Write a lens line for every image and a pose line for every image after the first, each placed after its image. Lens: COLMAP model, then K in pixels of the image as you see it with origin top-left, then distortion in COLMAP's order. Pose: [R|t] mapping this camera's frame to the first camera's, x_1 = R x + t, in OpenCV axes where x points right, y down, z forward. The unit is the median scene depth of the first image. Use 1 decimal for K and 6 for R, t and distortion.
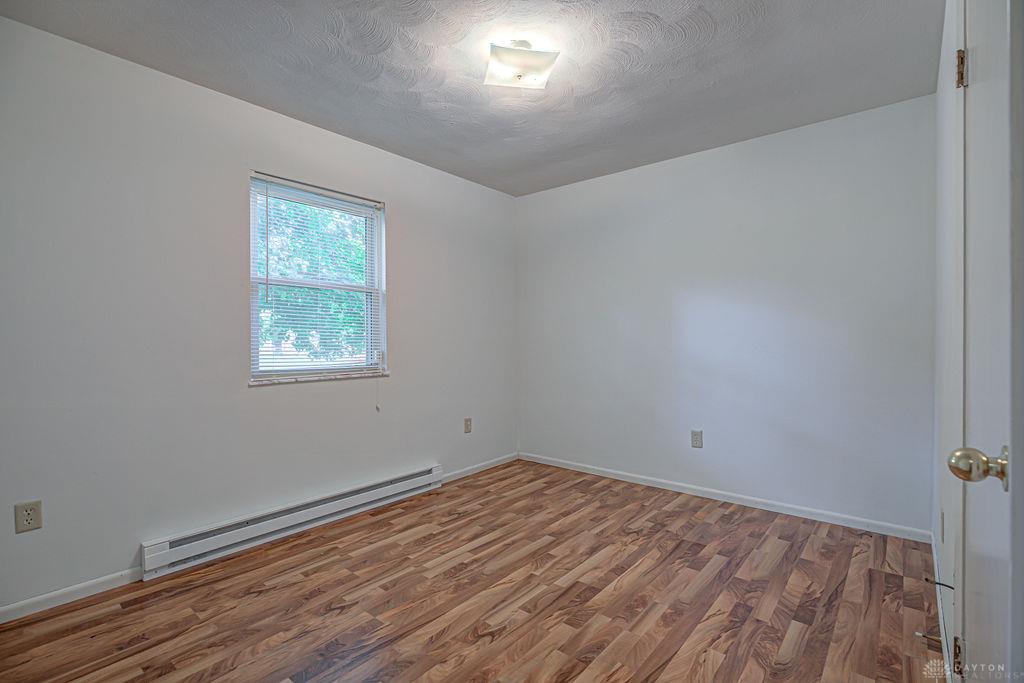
lens RADIAL K [[469.4, 0, 519.2], [0, 469.4, 342.7], [0, 0, 1]] dist [-0.003348, -0.000109]
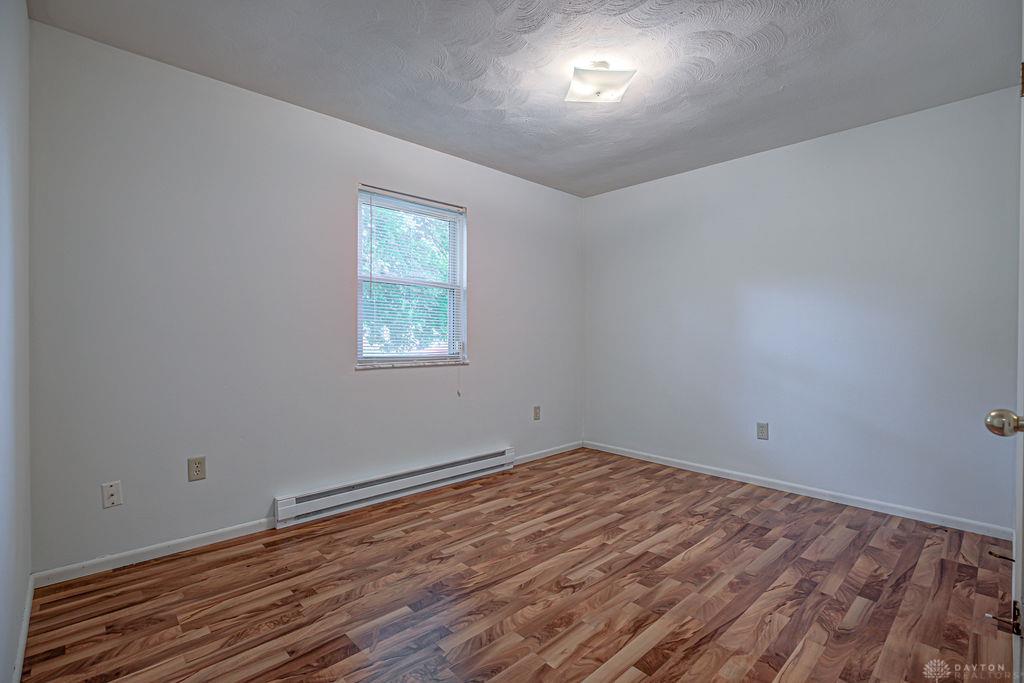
lens RADIAL K [[469.4, 0, 515.4], [0, 469.4, 339.8], [0, 0, 1]] dist [-0.003348, -0.000109]
pose [[0.992667, 0.009642, -0.120495, -0.057476], [-0.009742, 0.999953, -0.000241, 0.019553], [0.120487, 0.001413, 0.992714, -0.131839]]
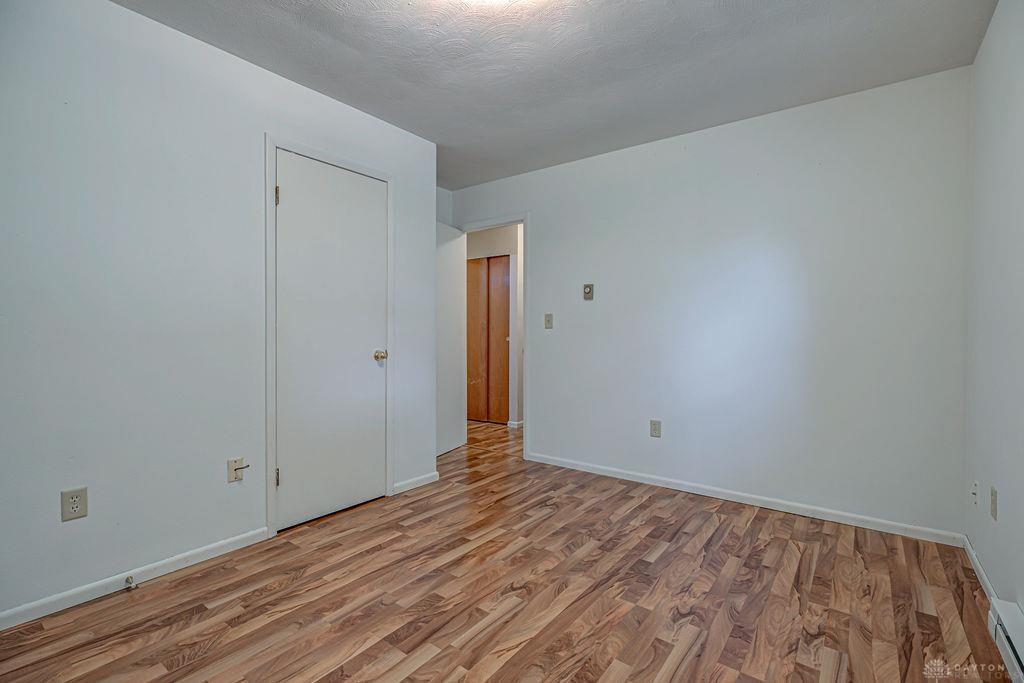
lens RADIAL K [[469.4, 0, 512.8], [0, 469.4, 338.1], [0, 0, 1]] dist [-0.003348, -0.000109]
pose [[-0.998878, 0.002846, -0.047278, -0.005526], [0.001763, 0.999735, 0.022940, 0.004987], [0.047330, 0.022830, -0.998618, 1.822949]]
